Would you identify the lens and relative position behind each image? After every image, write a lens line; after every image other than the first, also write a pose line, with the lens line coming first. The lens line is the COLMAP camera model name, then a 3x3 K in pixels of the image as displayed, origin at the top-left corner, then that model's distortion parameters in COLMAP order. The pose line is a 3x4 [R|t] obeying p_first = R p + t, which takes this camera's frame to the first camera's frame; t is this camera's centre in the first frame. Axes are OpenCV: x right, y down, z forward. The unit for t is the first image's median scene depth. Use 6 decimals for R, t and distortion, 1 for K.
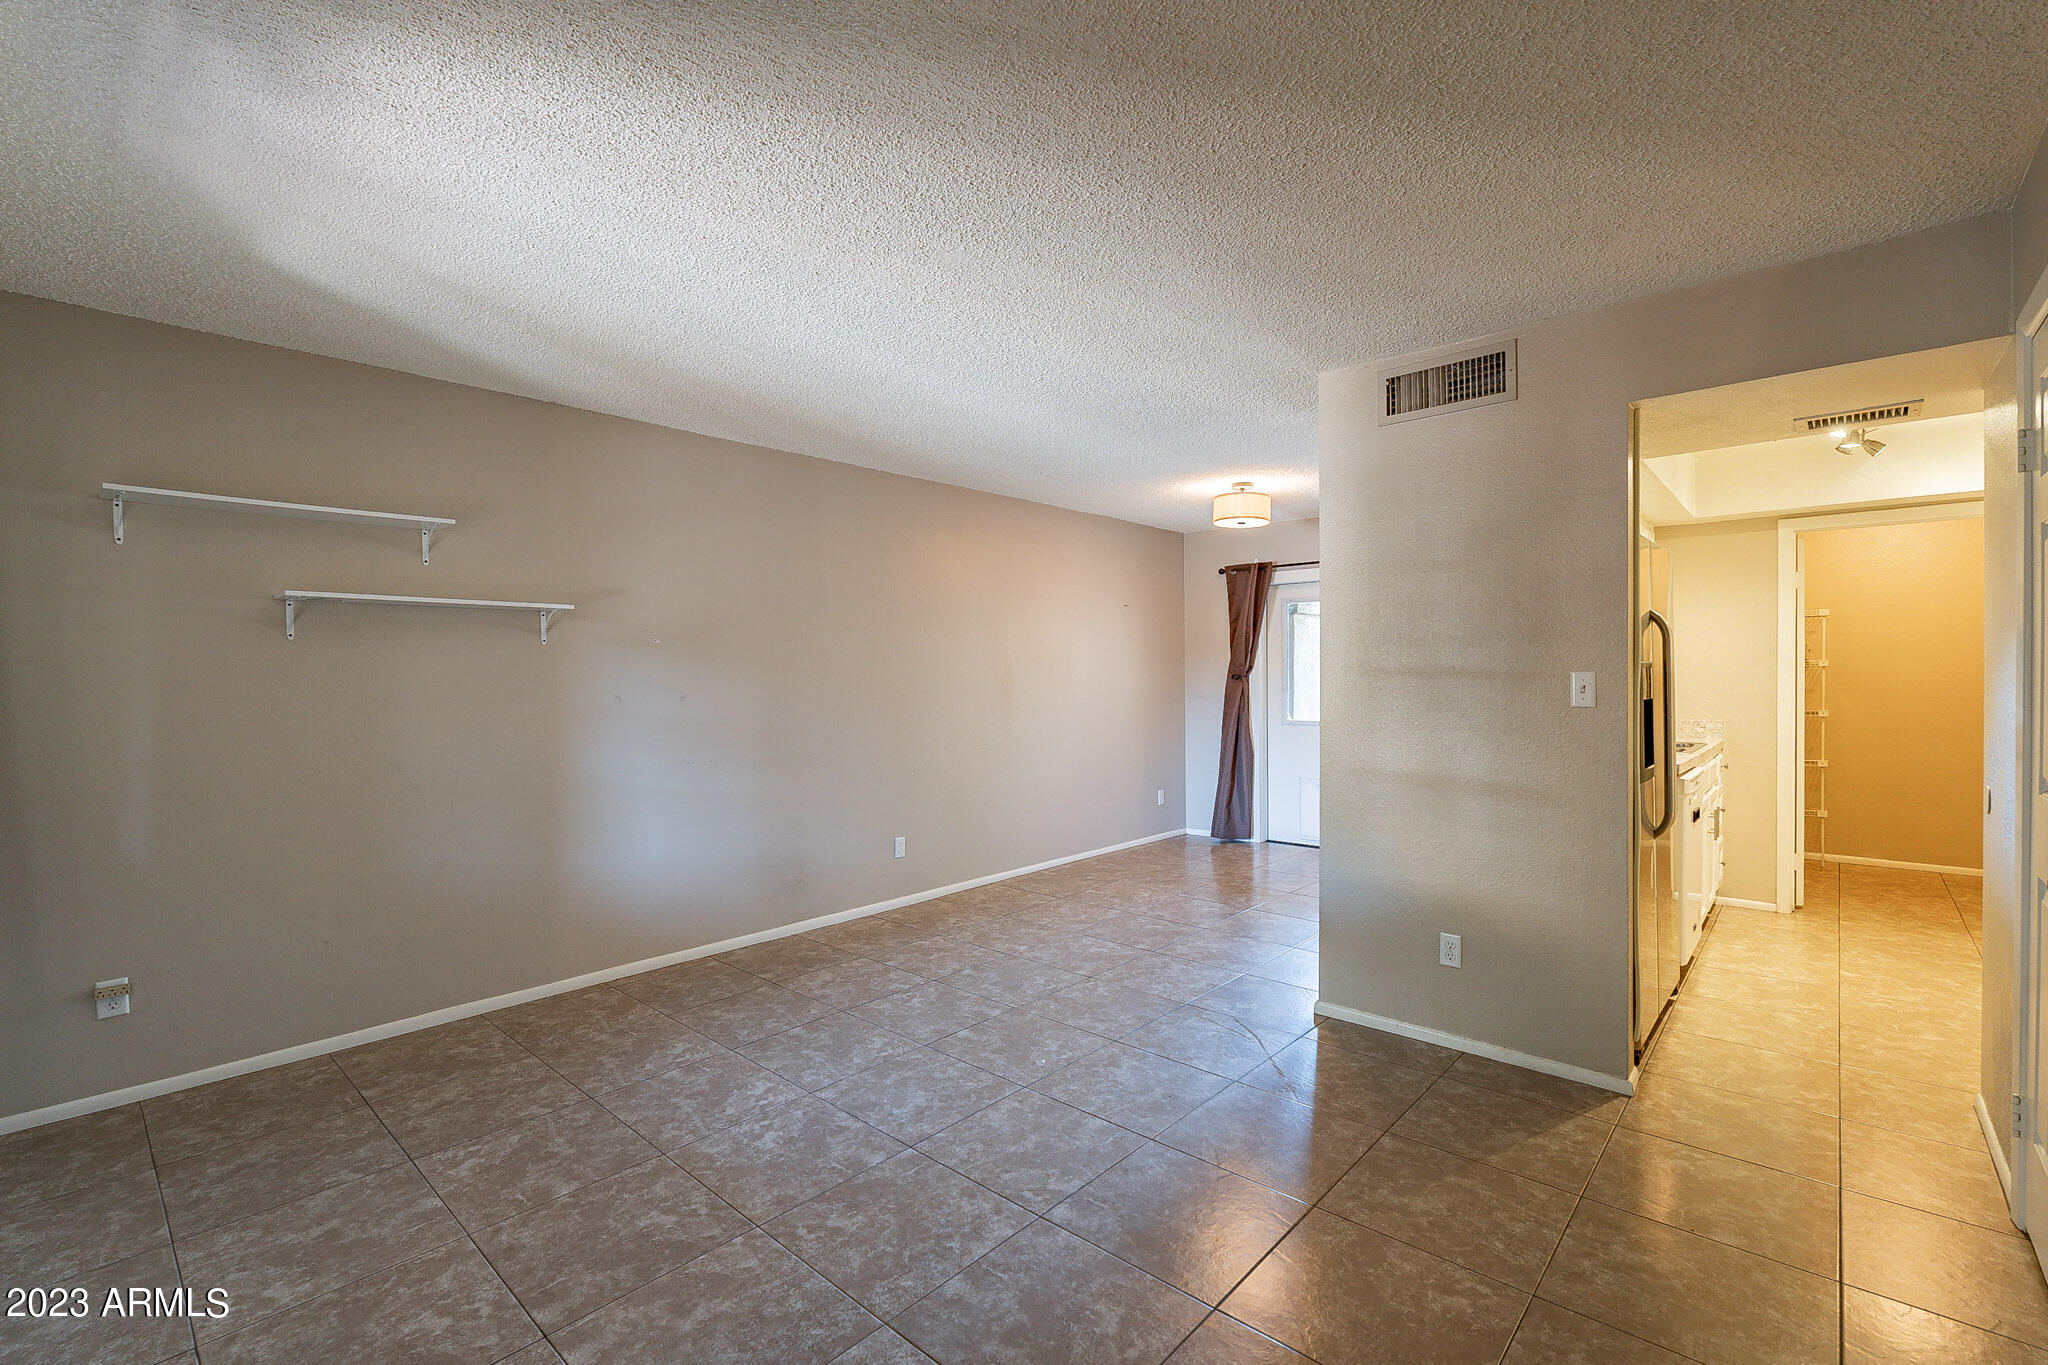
lens RADIAL K [[898.6, 0, 1012.6], [0, 898.6, 681.4], [0, 0, 1]] dist [-0.002488, -0.000238]
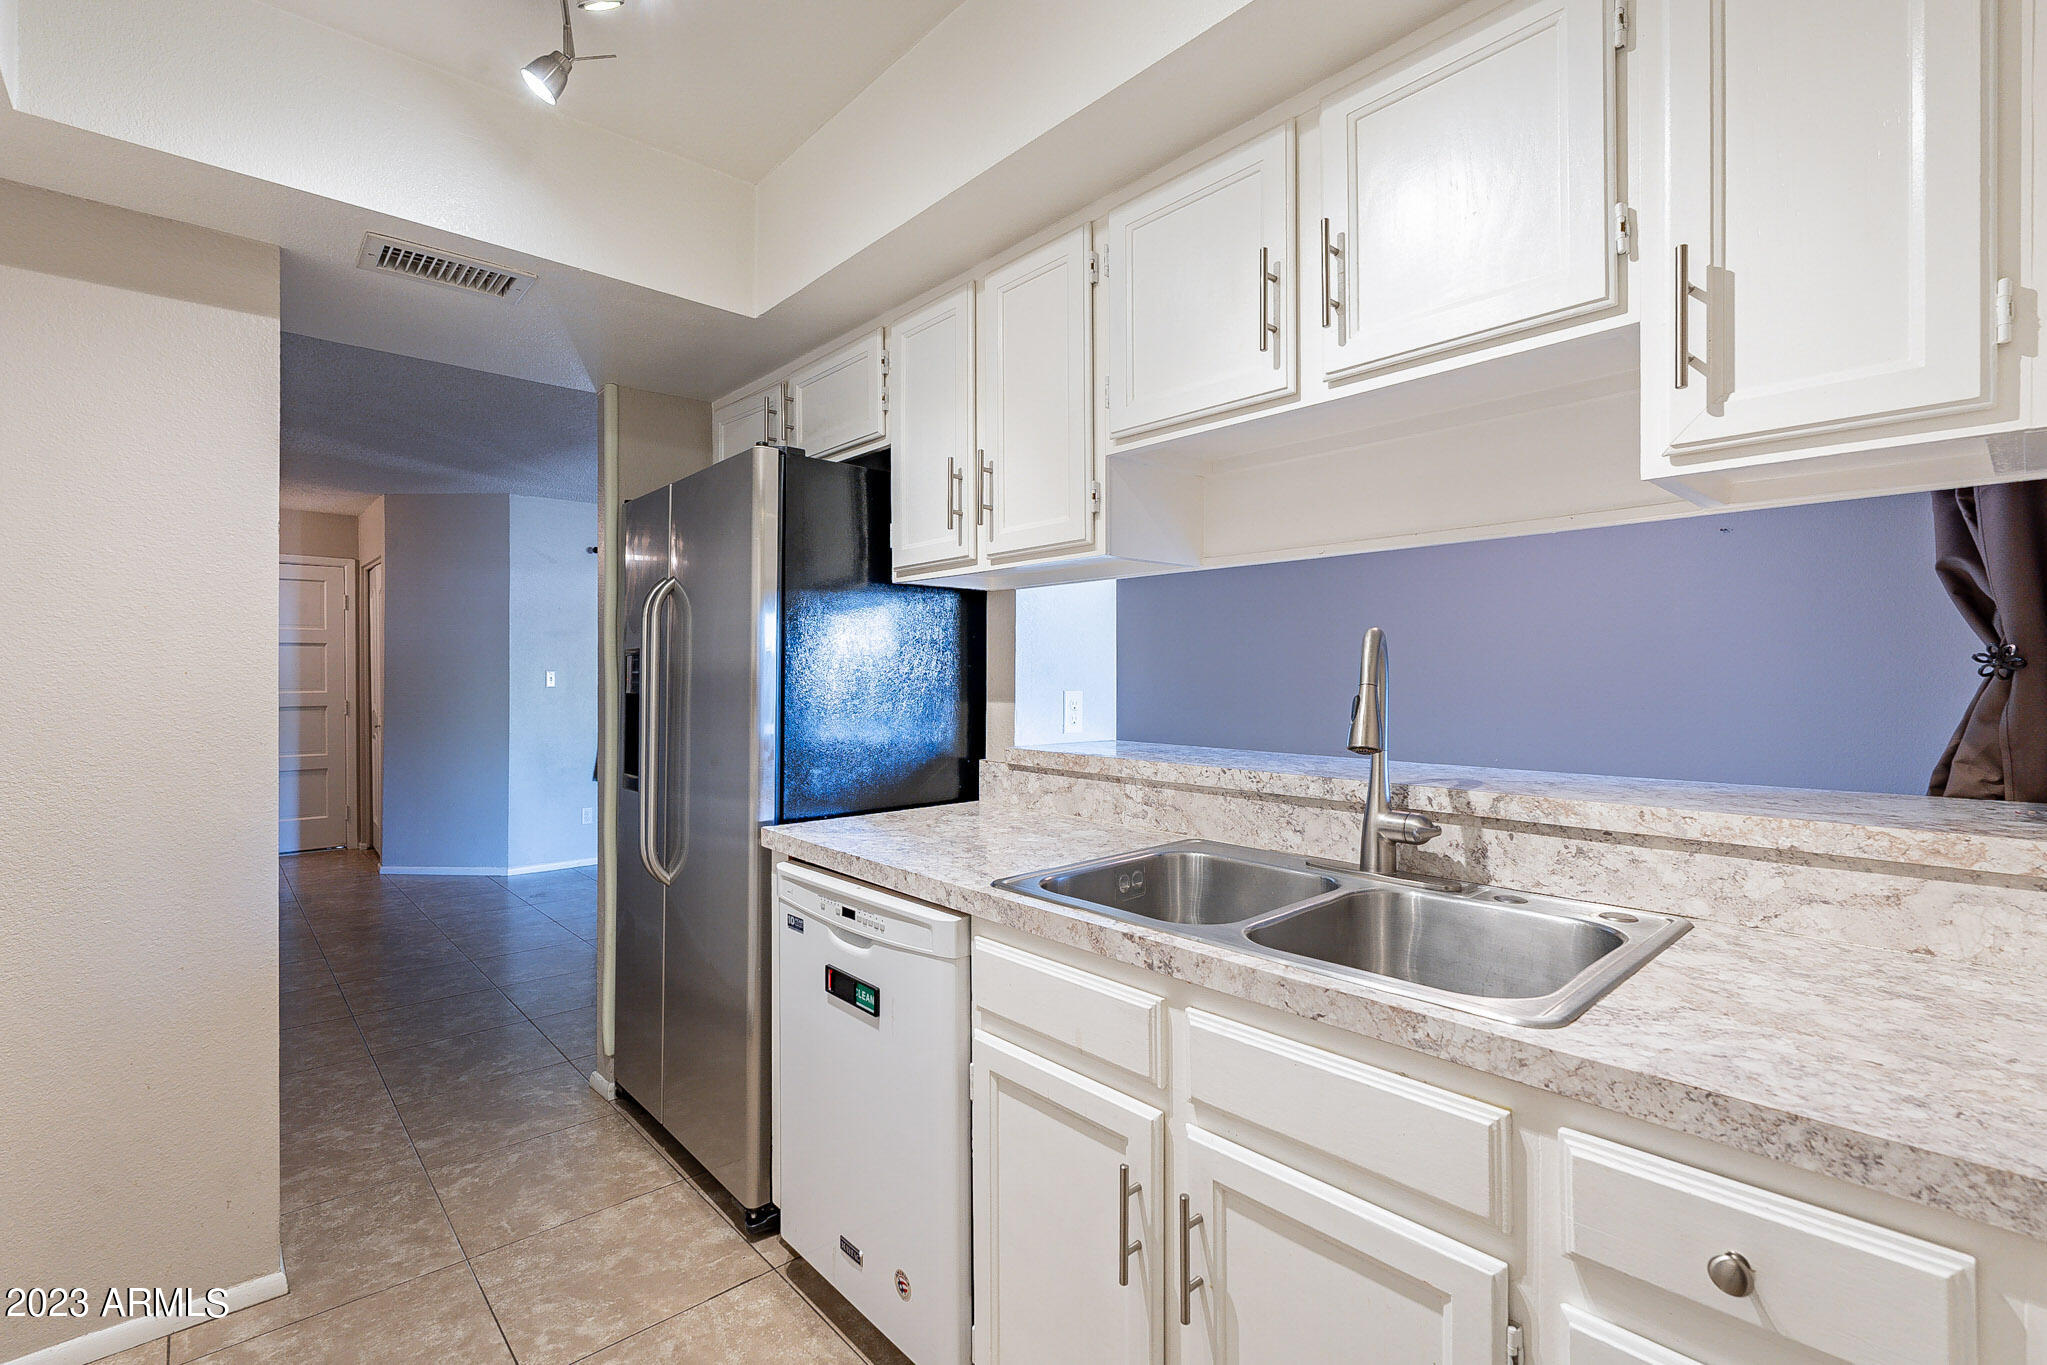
lens RADIAL K [[914.7, 0, 1017.4], [0, 914.7, 677.8], [0, 0, 1]] dist [-0.004092, -0.000226]
pose [[-0.093396, 0.005112, -0.995616, 1.381583], [-0.007563, 0.999954, 0.005844, -0.002182], [0.995600, 0.008076, -0.093353, 1.303280]]
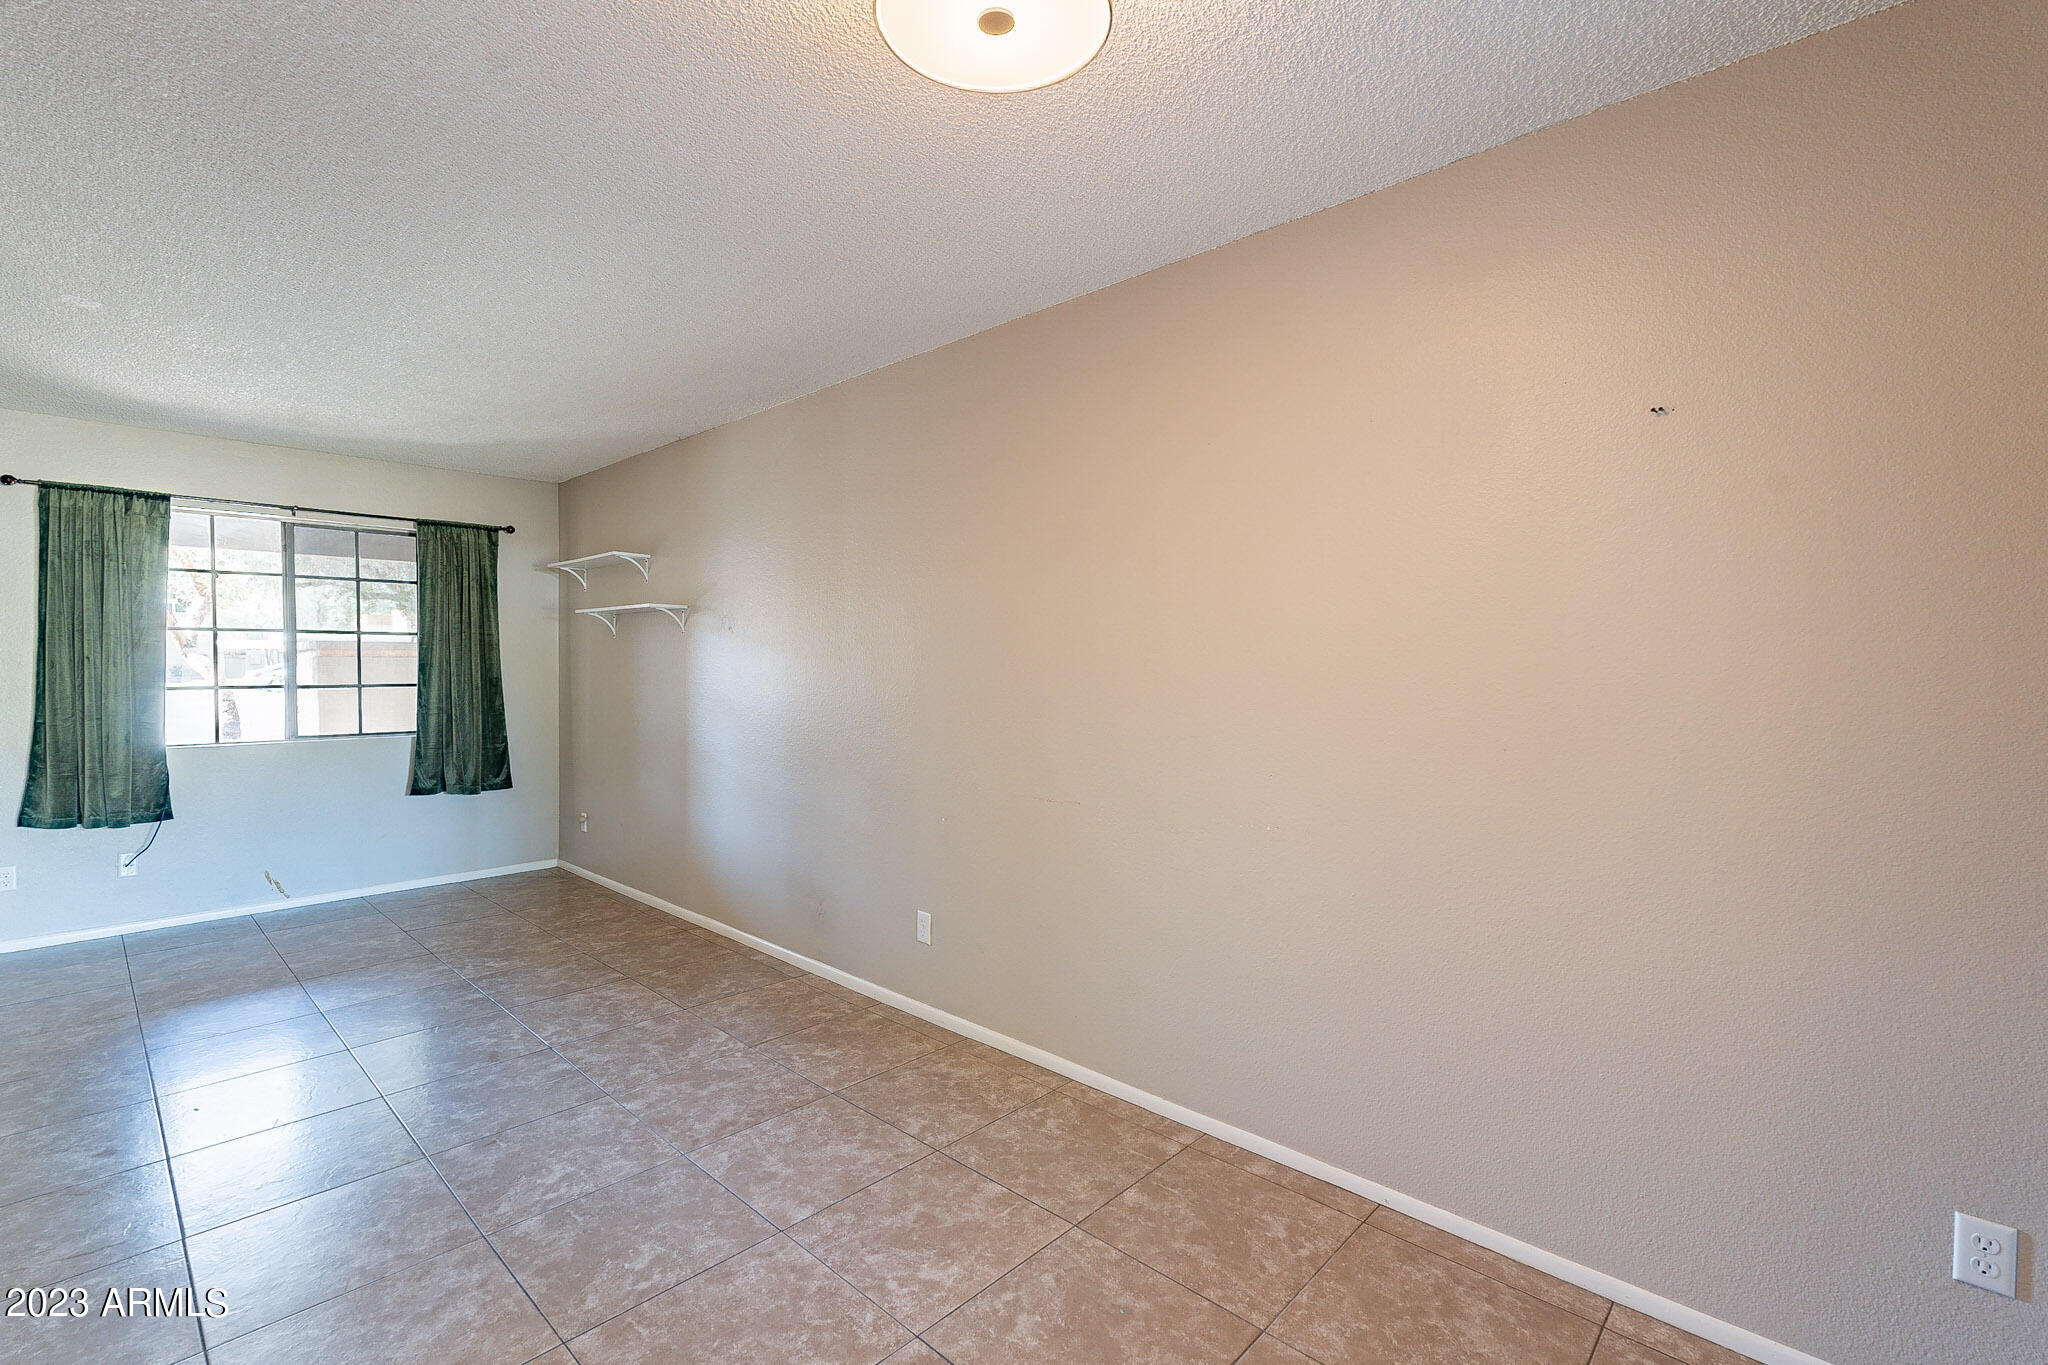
lens RADIAL K [[901.8, 0, 1018.8], [0, 901.8, 684.4], [0, 0, 1]] dist [-0.005165, 0.000091]
pose [[-0.014252, 0.030392, -0.999436, 0.802636], [-0.010312, 0.999480, 0.030540, -0.019629], [0.999845, 0.010742, -0.013931, 1.650316]]
